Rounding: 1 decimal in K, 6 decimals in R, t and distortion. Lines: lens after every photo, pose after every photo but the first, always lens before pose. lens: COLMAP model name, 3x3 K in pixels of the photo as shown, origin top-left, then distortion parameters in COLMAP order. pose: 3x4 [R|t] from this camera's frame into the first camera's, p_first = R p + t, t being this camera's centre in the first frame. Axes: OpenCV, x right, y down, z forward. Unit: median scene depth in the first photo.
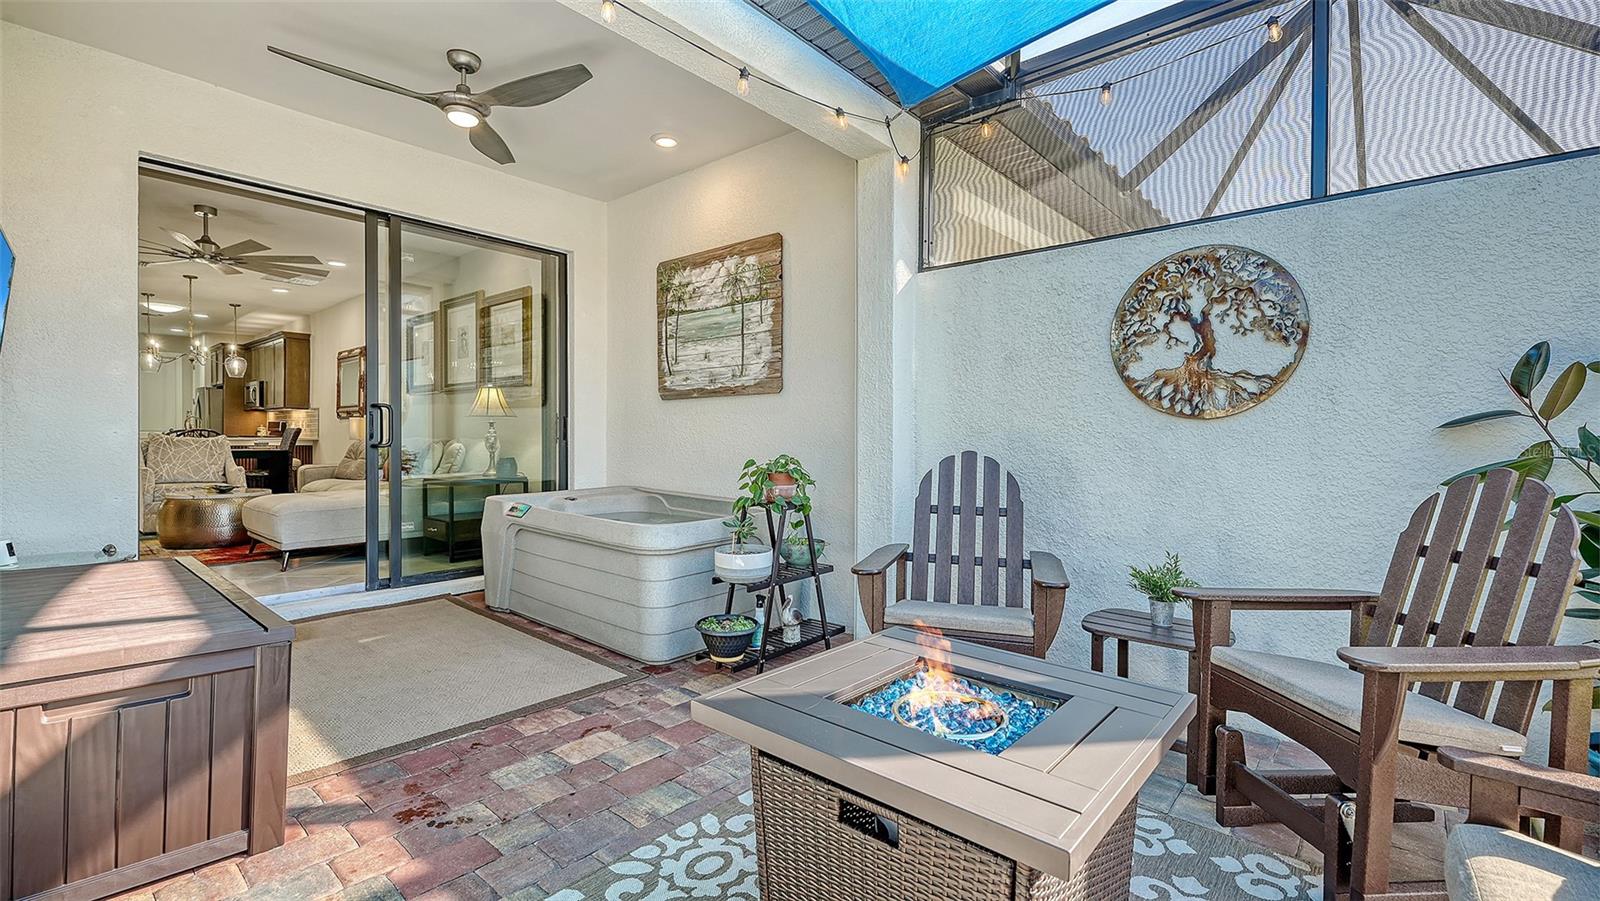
lens RADIAL K [[697.8, 0, 779.1], [0, 697.8, 442.5], [0, 0, 1]] dist [0.008142, -0.003317]
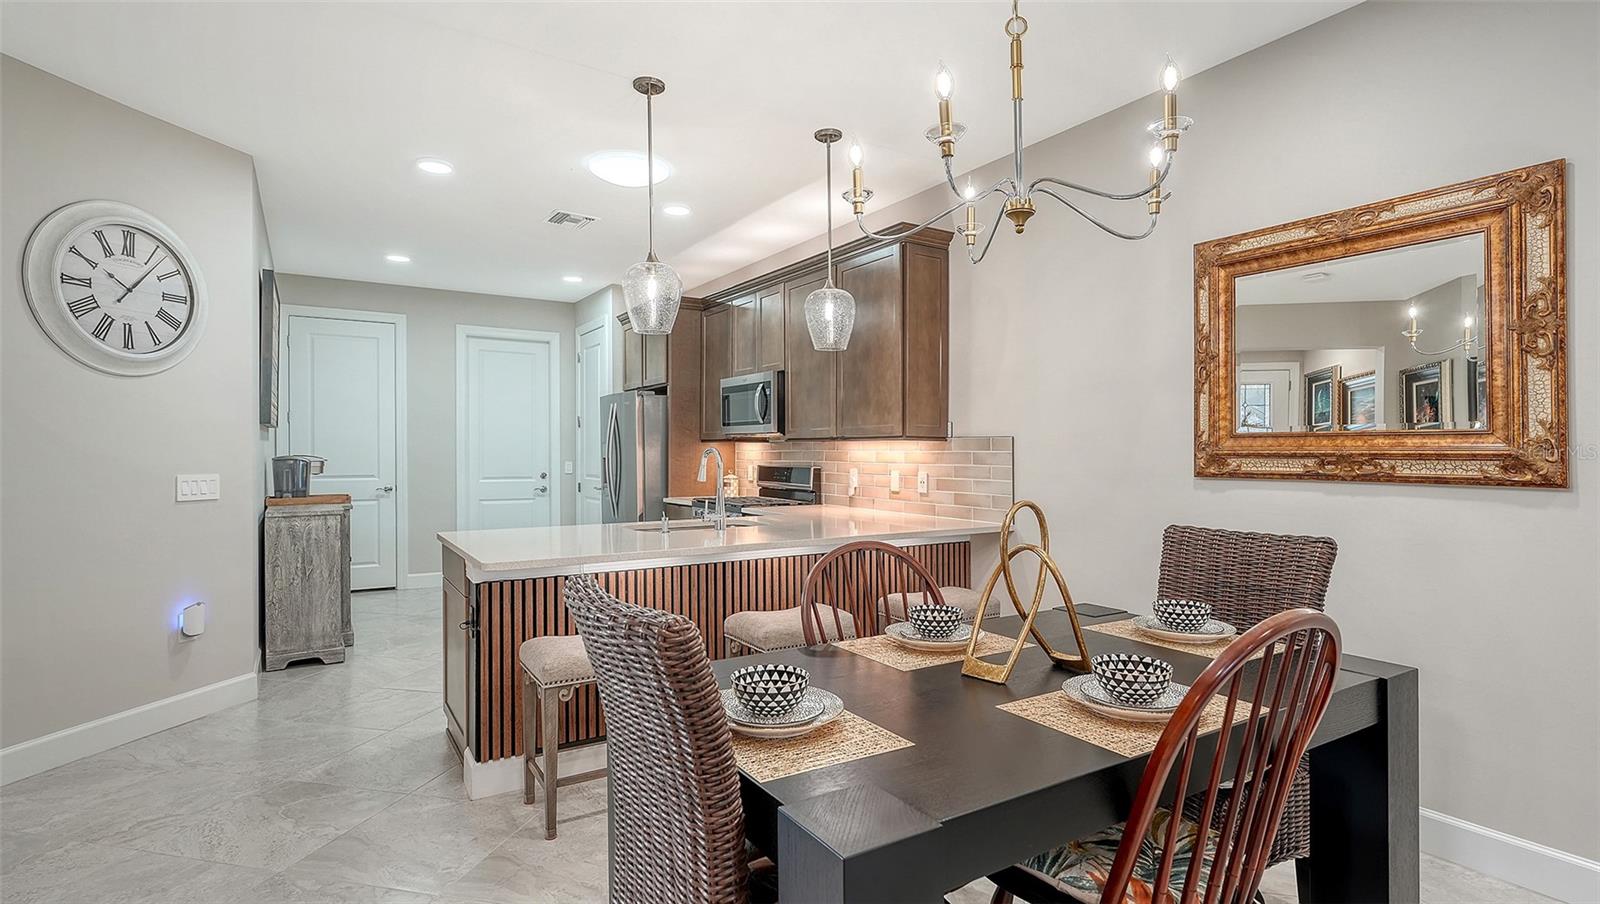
lens RADIAL K [[793.3, 0, 805.2], [0, 793.3, 451.9], [0, 0, 1]] dist [0.014631, -0.003759]
pose [[0.960622, -0.004404, -0.277824, -1.492372], [0.002347, 0.999967, -0.007737, -0.090041], [0.277849, 0.006780, 0.960601, 1.378342]]
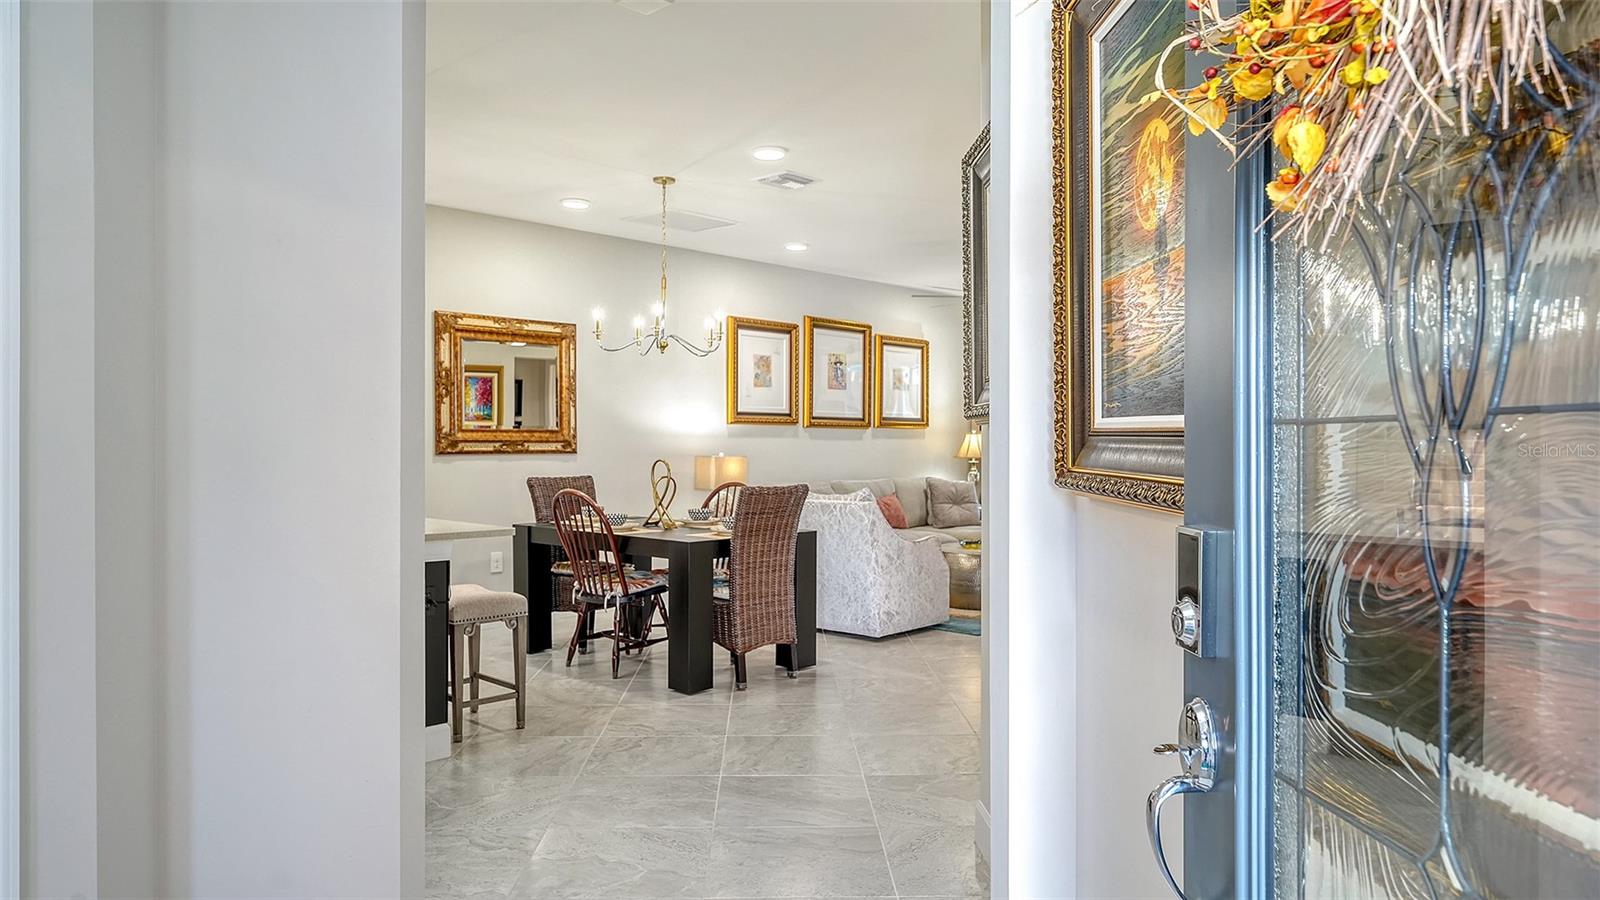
lens RADIAL K [[1076.5, 0, 794.4], [0, 1076.5, 447.2], [0, 0, 1]] dist [0.033652, 0.001175]
pose [[0.033059, -0.010699, 0.999396, -2.882758], [0.006082, 0.999926, 0.010504, -0.096289], [-0.999435, 0.005732, 0.033121, 1.586963]]
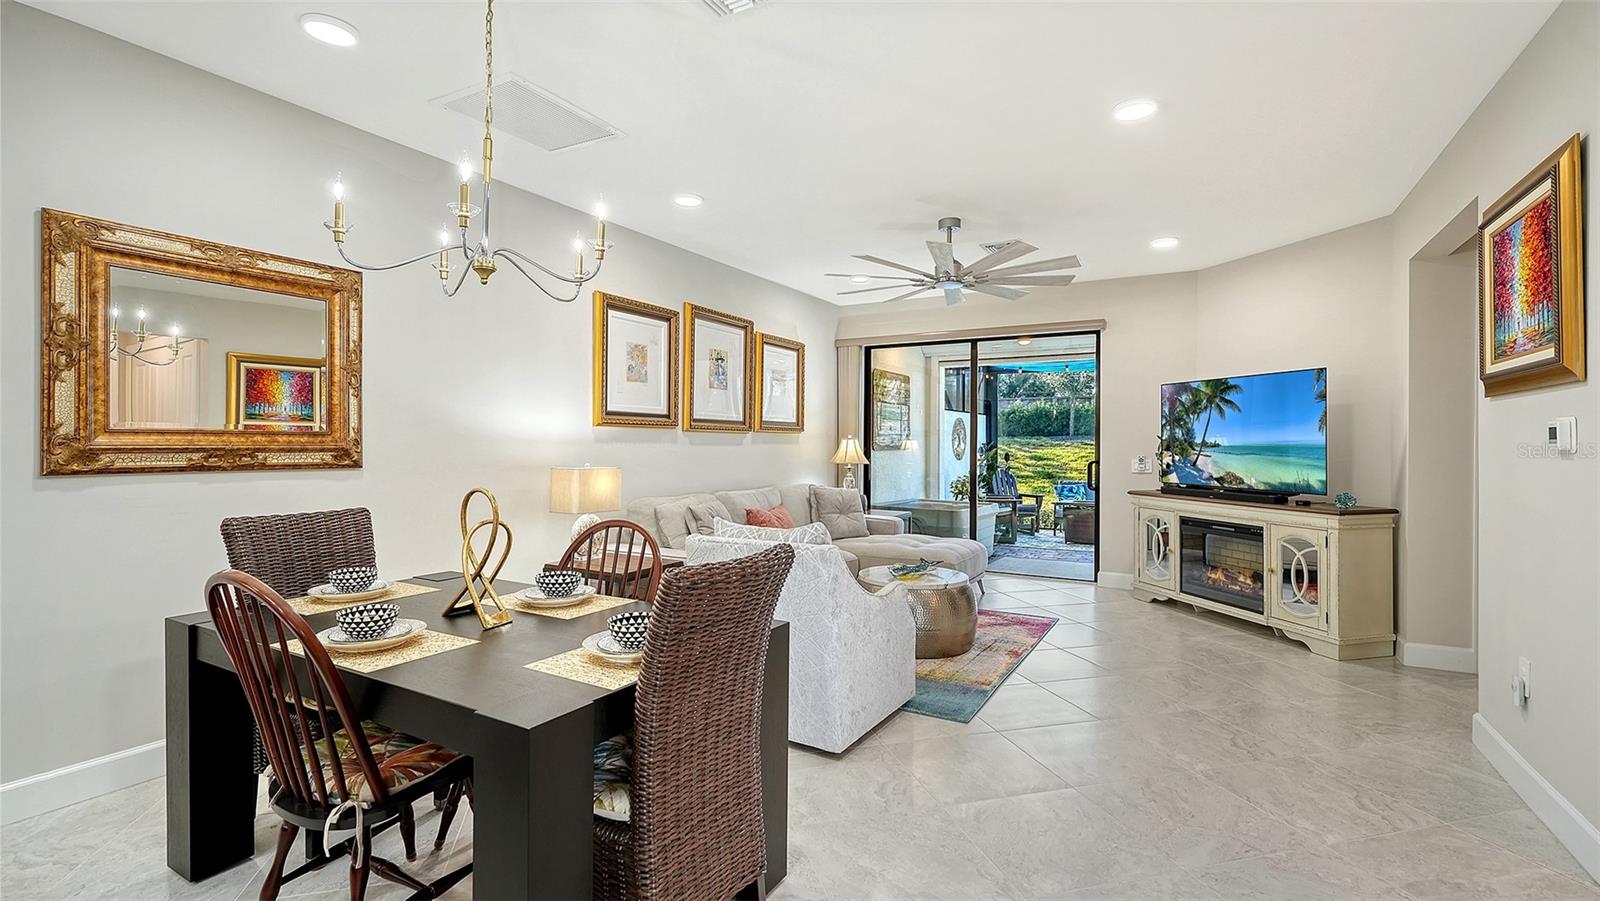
lens RADIAL K [[717.5, 0, 805.6], [0, 717.5, 438.7], [0, 0, 1]] dist [-0.003060, -0.002208]
pose [[-0.213250, -0.000559, 0.976998, -2.014840], [0.001692, 0.999998, 0.000941, -0.100681], [-0.976996, 0.001853, -0.213248, 1.694502]]
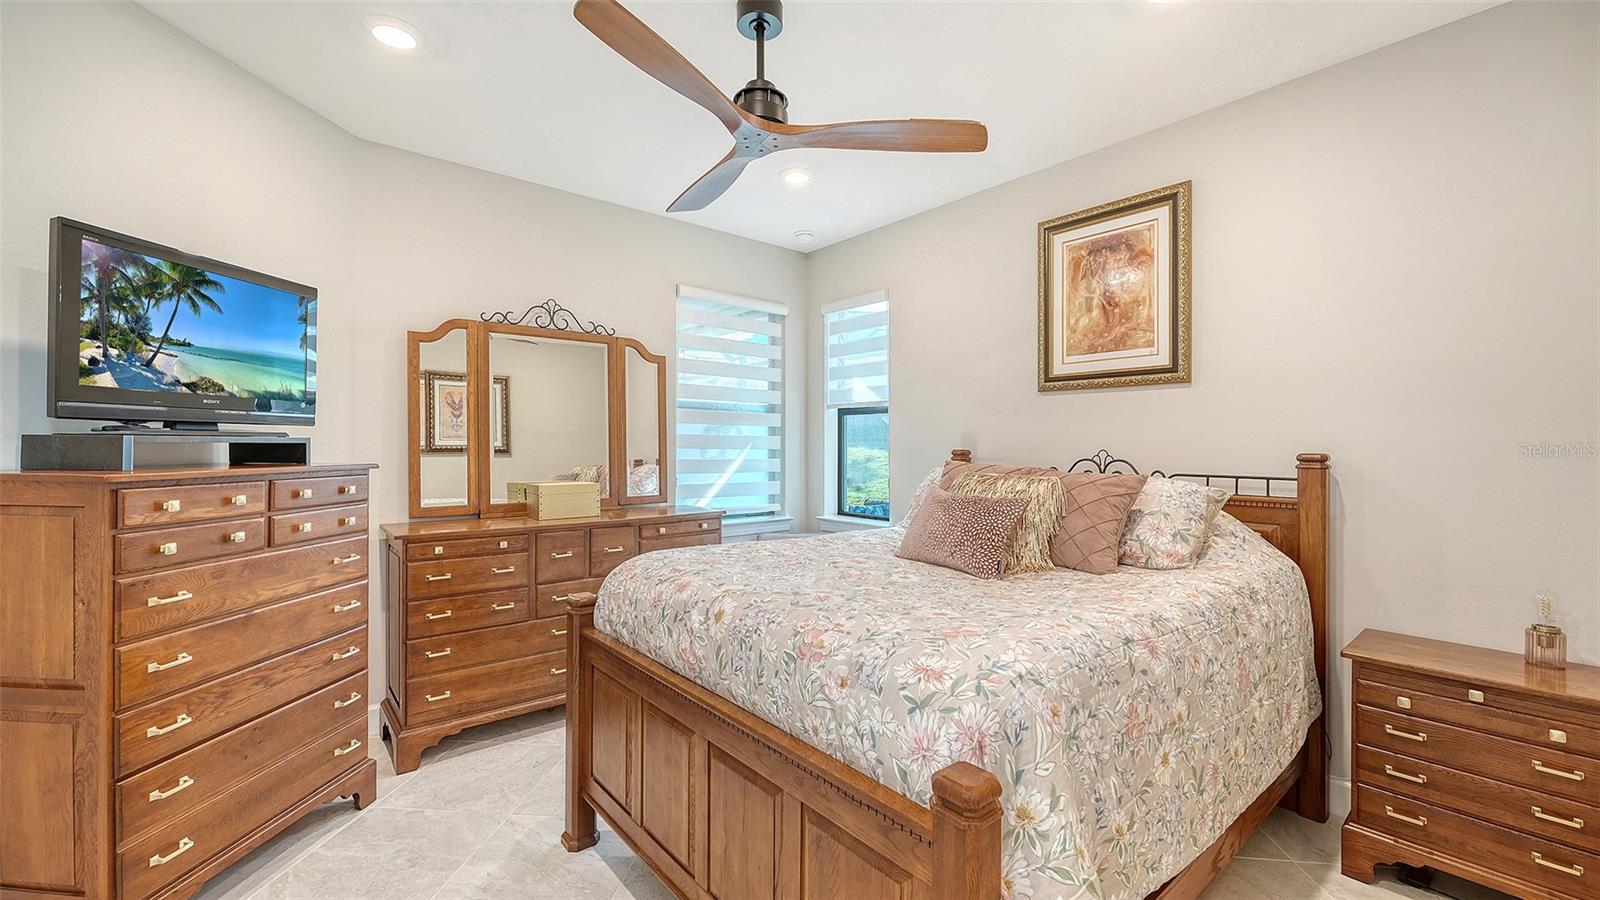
lens RADIAL K [[650.0, 0, 813.9], [0, 650.0, 446.6], [0, 0, 1]] dist [-0.019604, 0.001004]
pose [[-0.154901, -0.005586, -0.987914, -0.256501], [-0.009631, 0.999945, -0.004144, 0.050586], [0.987883, 0.008872, -0.154947, 1.780524]]
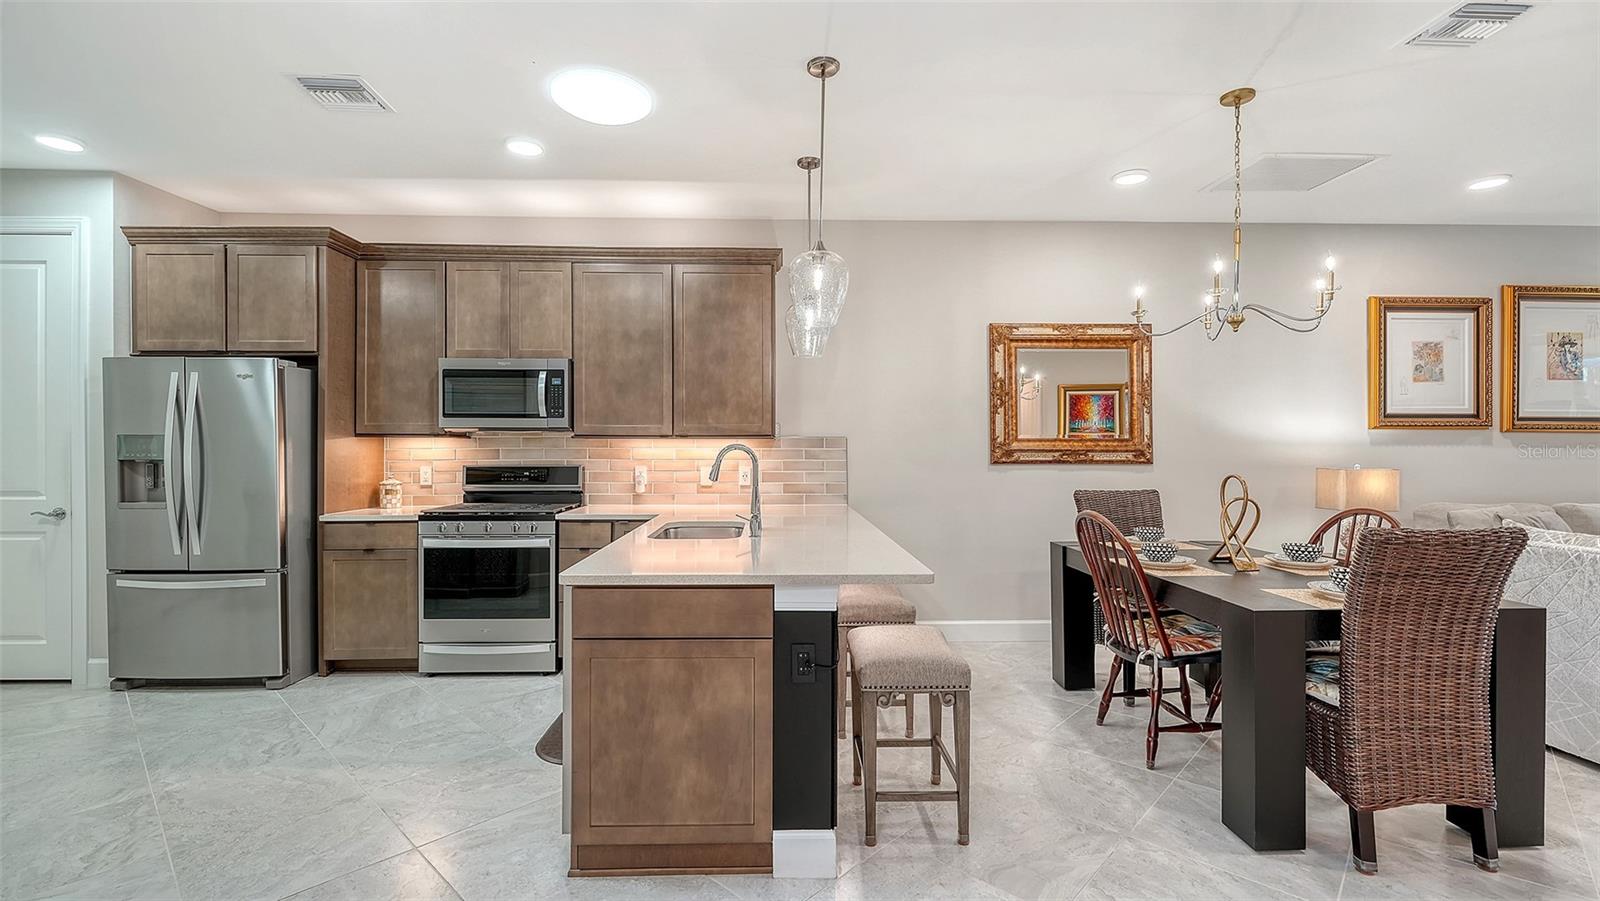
lens RADIAL K [[697.8, 0, 794.8], [0, 697.8, 448.0], [0, 0, 1]] dist [0.008142, -0.003317]
pose [[0.723016, -0.003323, 0.690823, -2.267133], [0.009528, 0.999941, -0.005163, -0.093491], [-0.690765, 0.010315, 0.723006, 1.610968]]
